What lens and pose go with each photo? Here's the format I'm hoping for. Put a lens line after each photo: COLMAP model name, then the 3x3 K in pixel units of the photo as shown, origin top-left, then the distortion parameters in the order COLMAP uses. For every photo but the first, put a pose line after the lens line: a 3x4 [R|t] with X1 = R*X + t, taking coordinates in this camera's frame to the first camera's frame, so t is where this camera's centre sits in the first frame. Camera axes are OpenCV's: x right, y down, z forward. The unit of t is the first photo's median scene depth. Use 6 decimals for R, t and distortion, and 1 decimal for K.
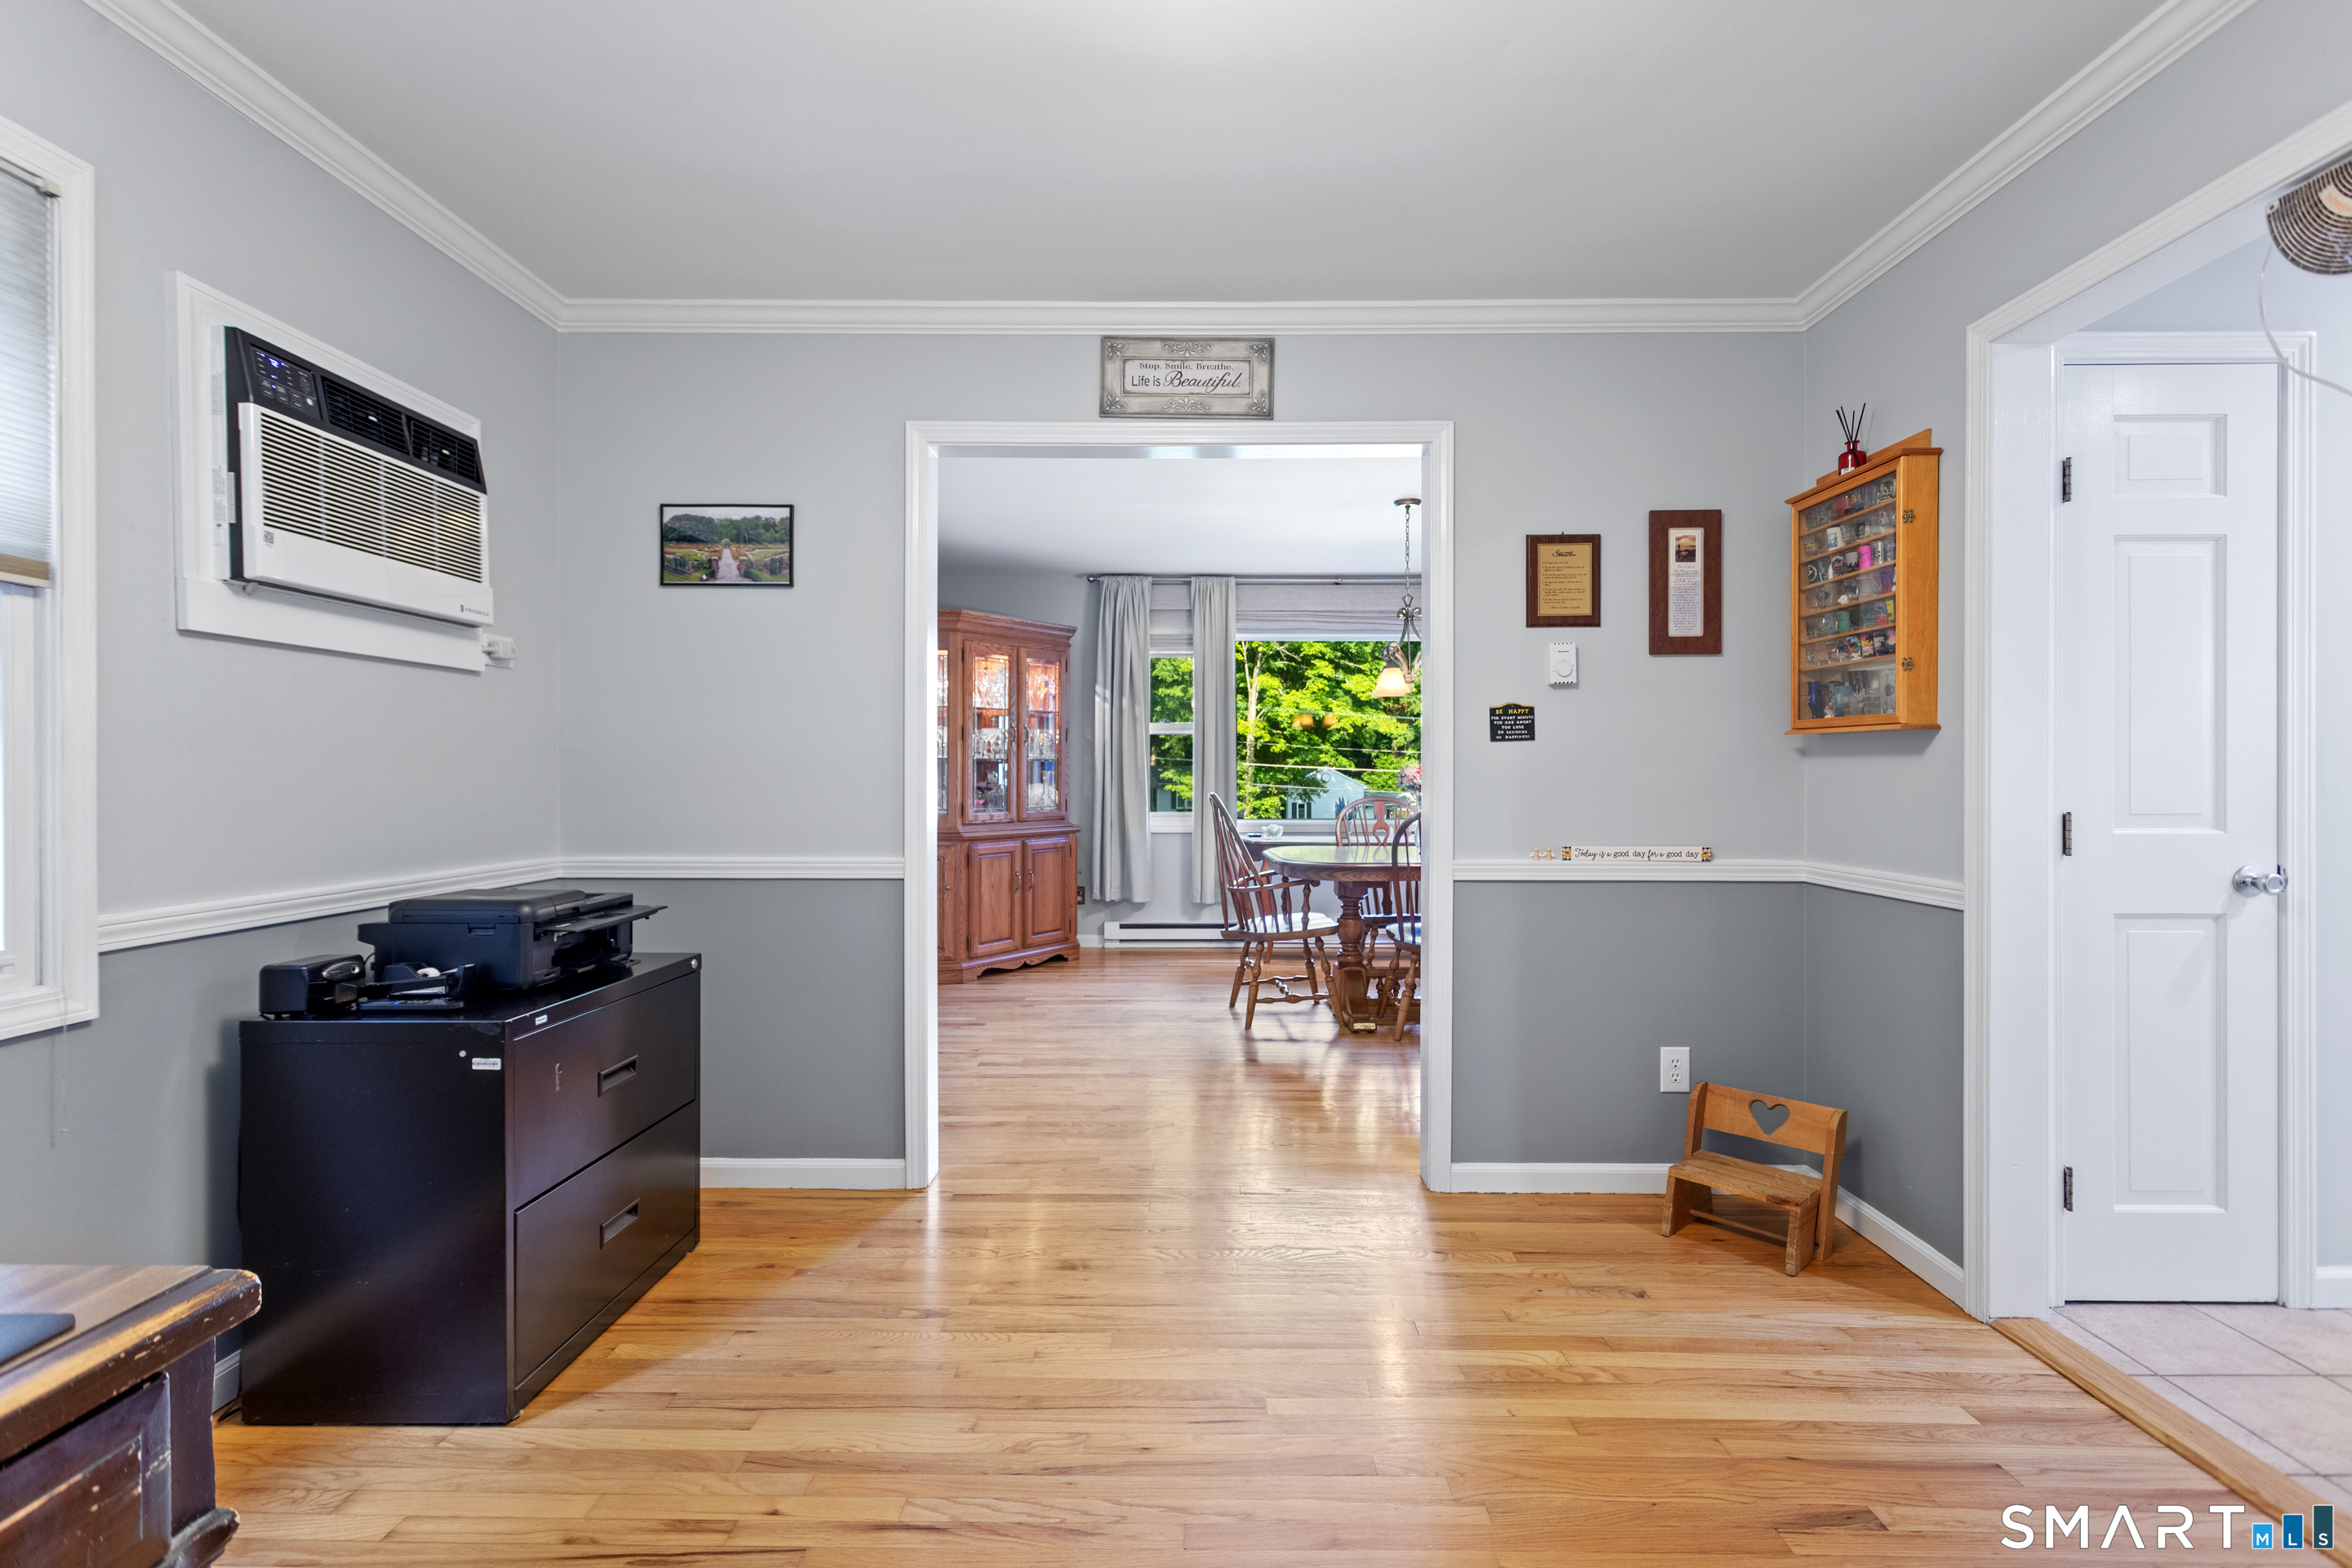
lens RADIAL K [[1114.6, 0, 1182.3], [0, 1114.6, 778.3], [0, 0, 1]] dist [0.008859, -0.000983]
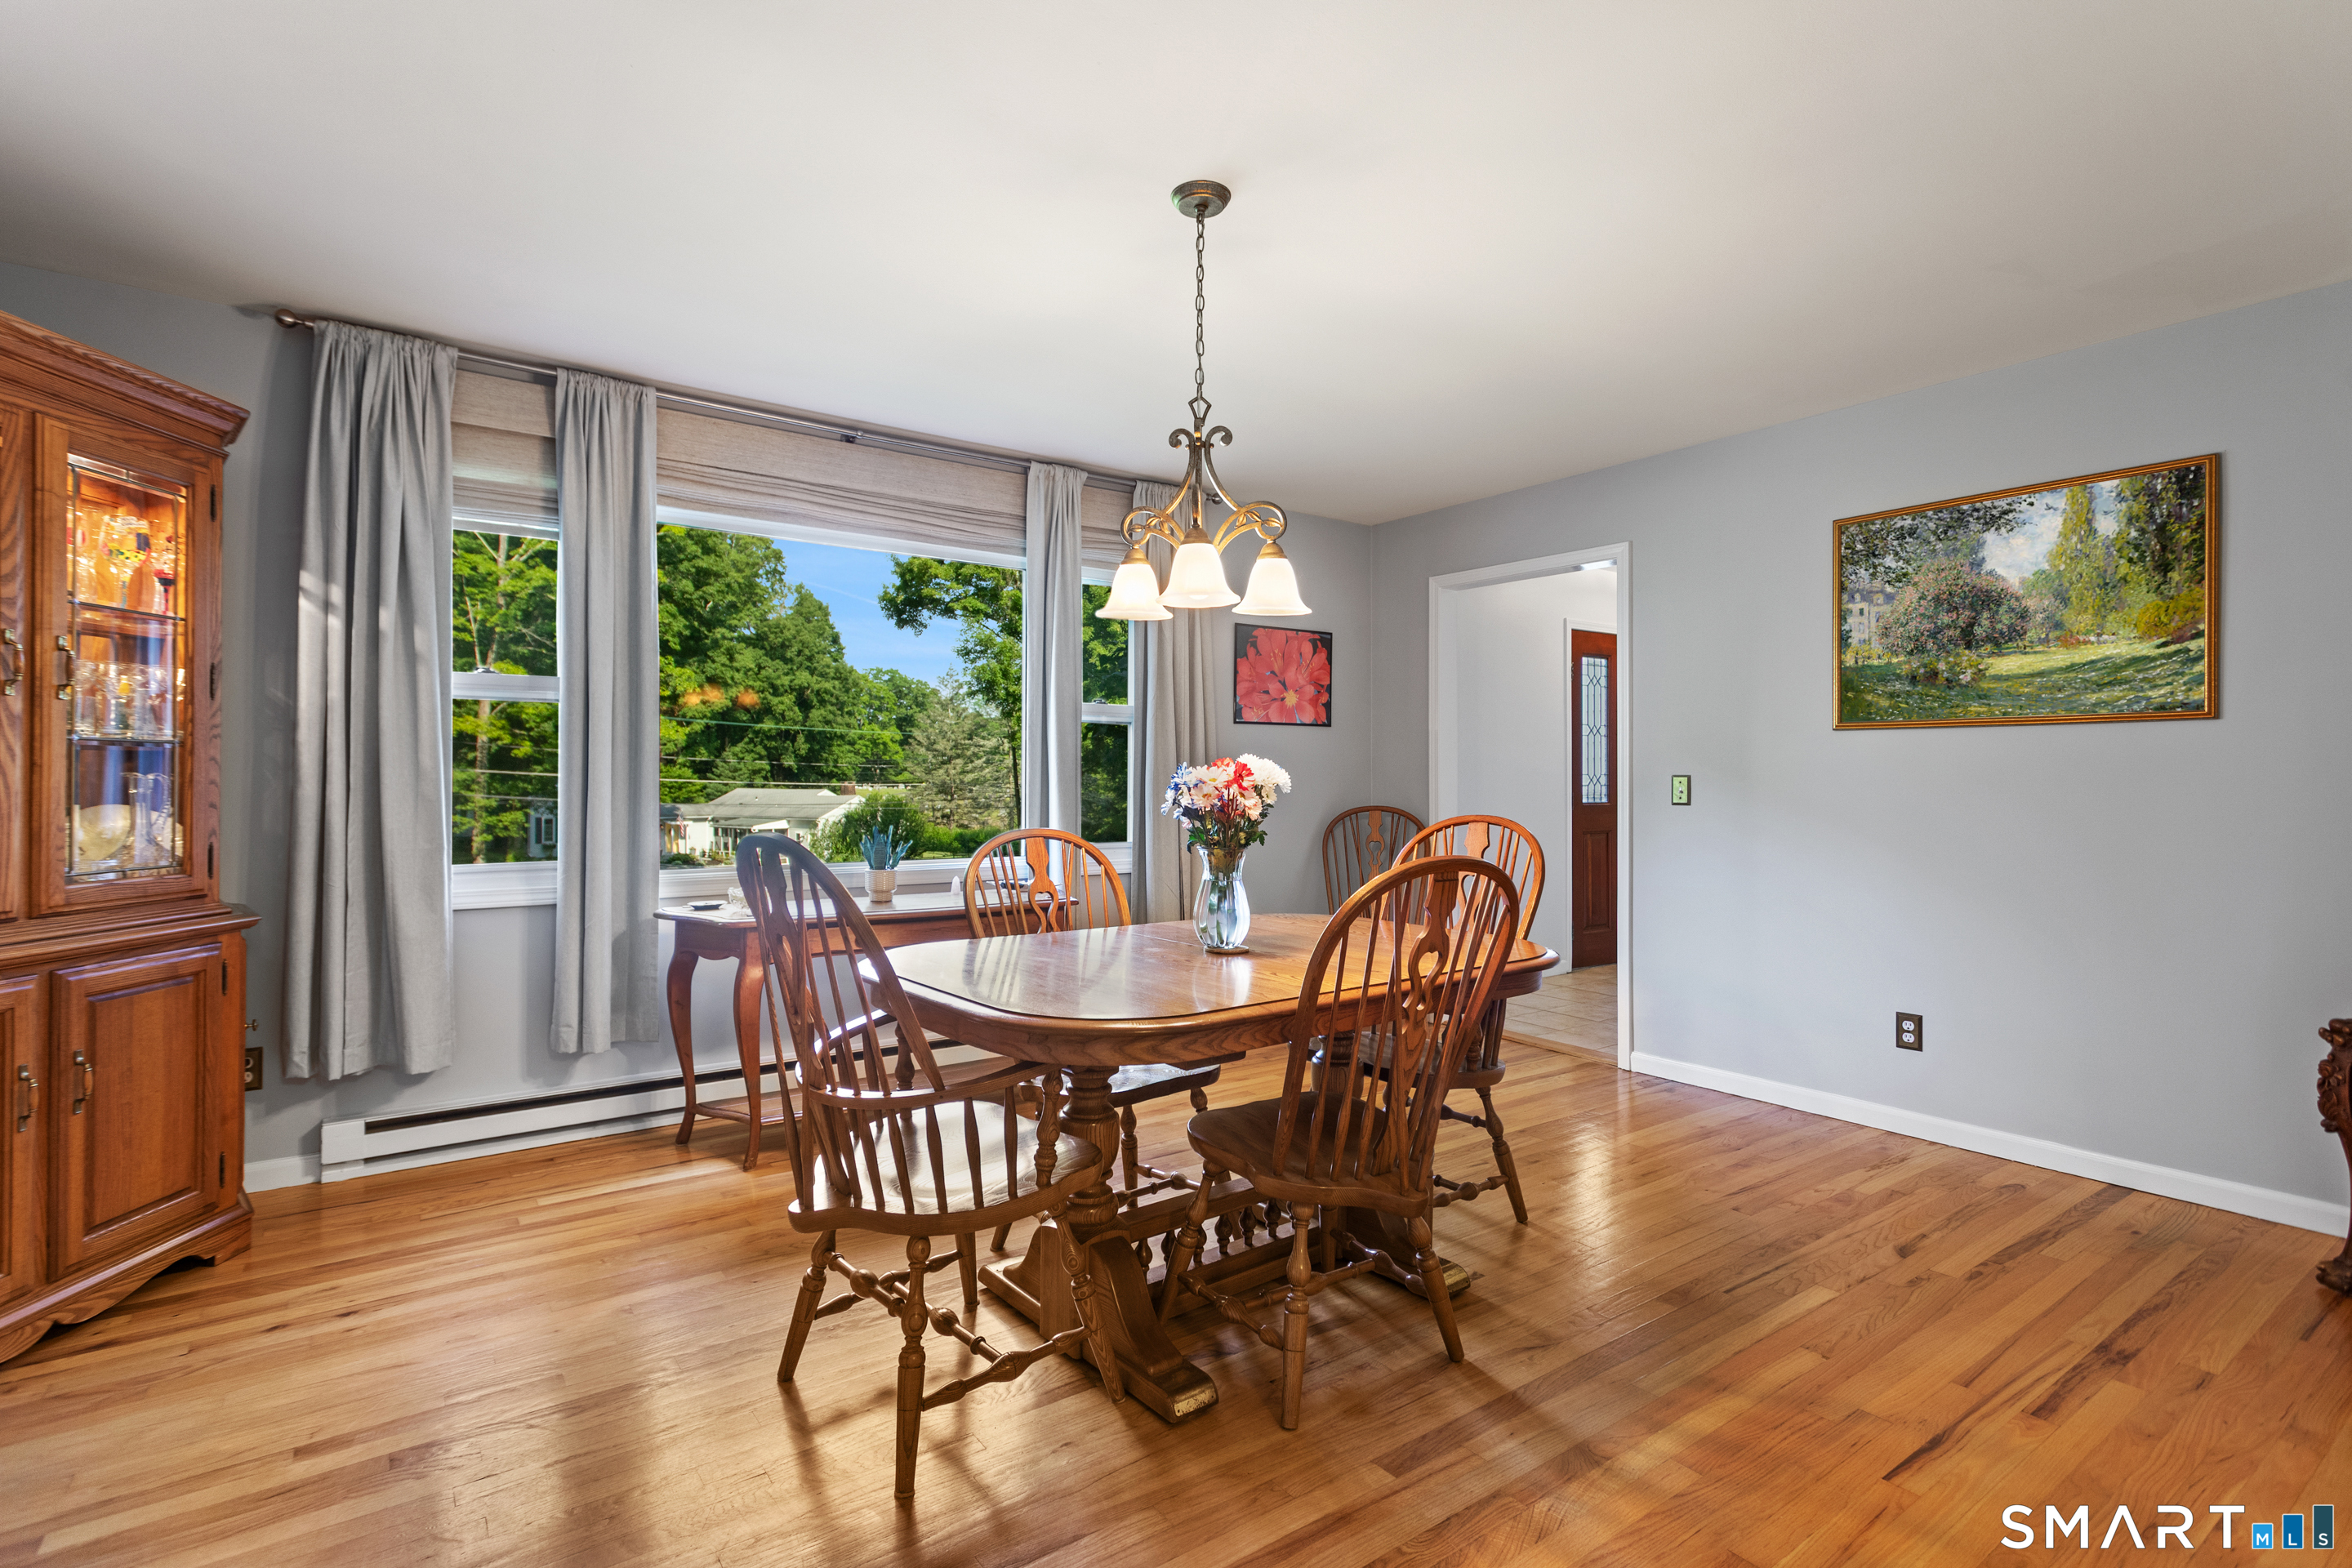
lens RADIAL K [[1114.6, 0, 1174.8], [0, 1114.6, 771.5], [0, 0, 1]] dist [0.008859, -0.000983]
pose [[0.810775, 0.002994, 0.585350, -0.057468], [0.005023, 0.999915, -0.012072, -0.000980], [-0.585336, 0.012728, 0.810691, 0.460725]]
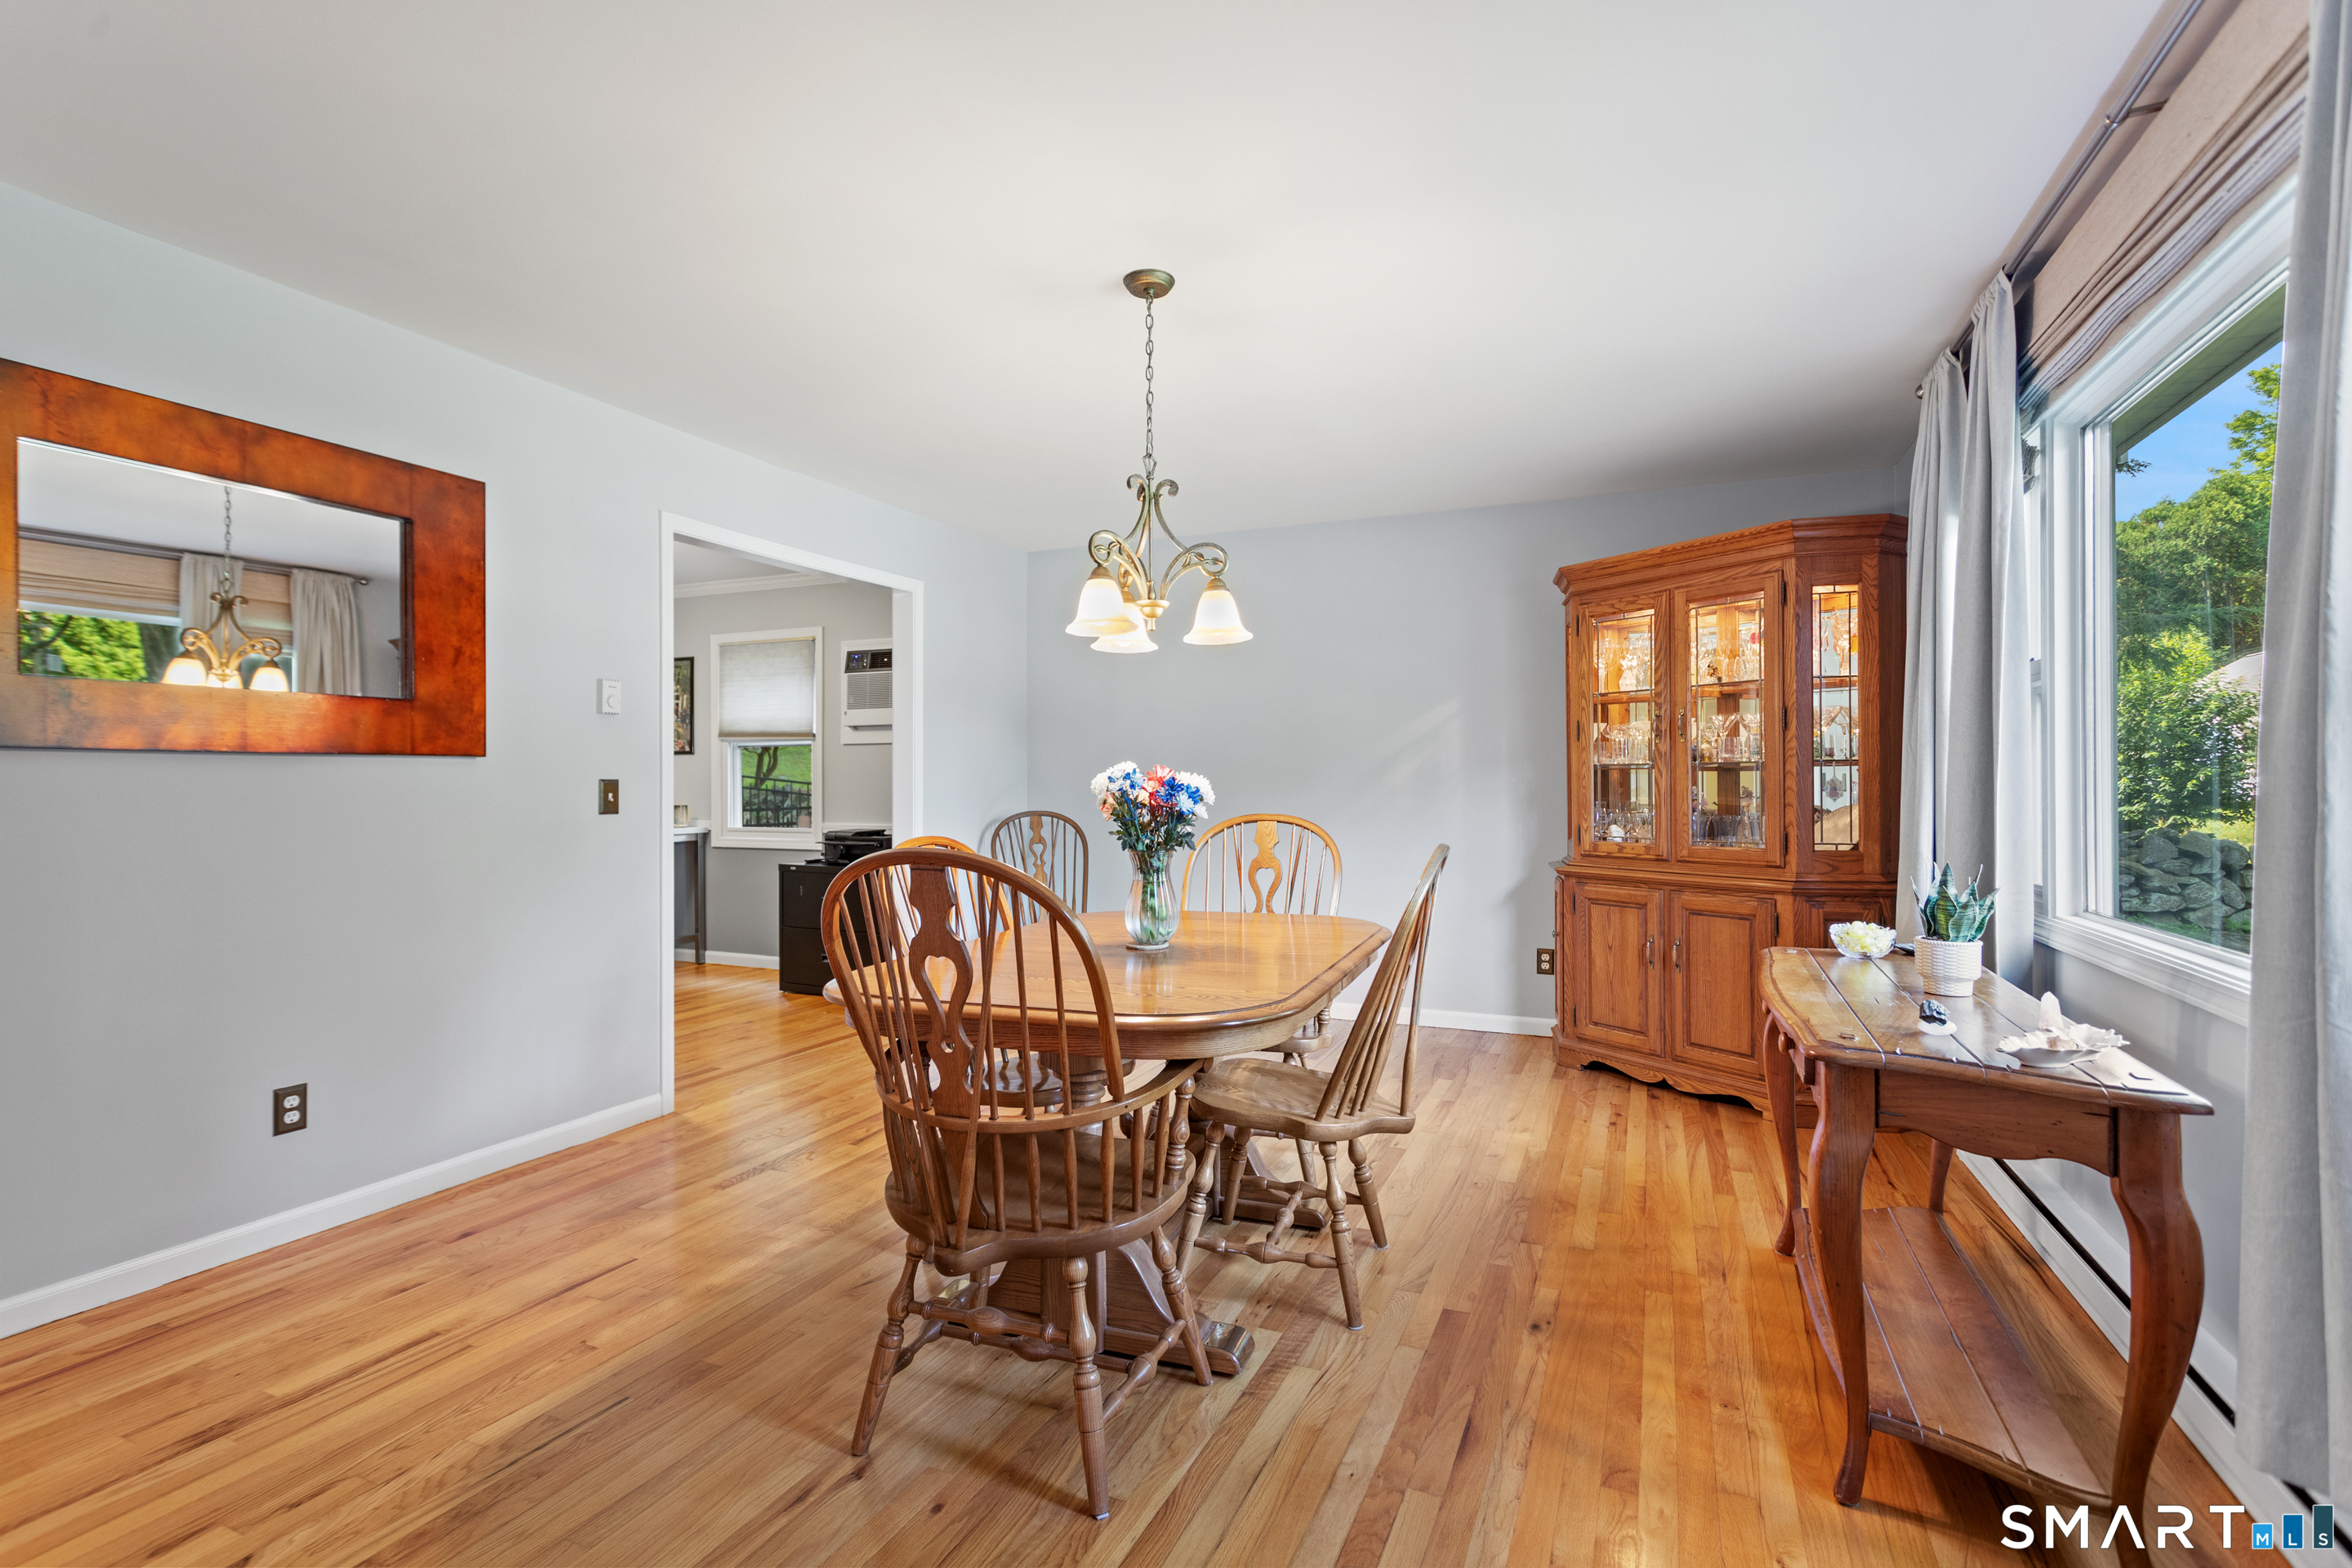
lens RADIAL K [[1114.6, 0, 1187.1], [0, 1114.6, 781.7], [0, 0, 1]] dist [0.008859, -0.000983]
pose [[-0.379226, -0.001099, -0.925303, 0.504450], [-0.009834, 0.999948, 0.002843, -0.005490], [0.925252, 0.010177, -0.379217, 0.892445]]
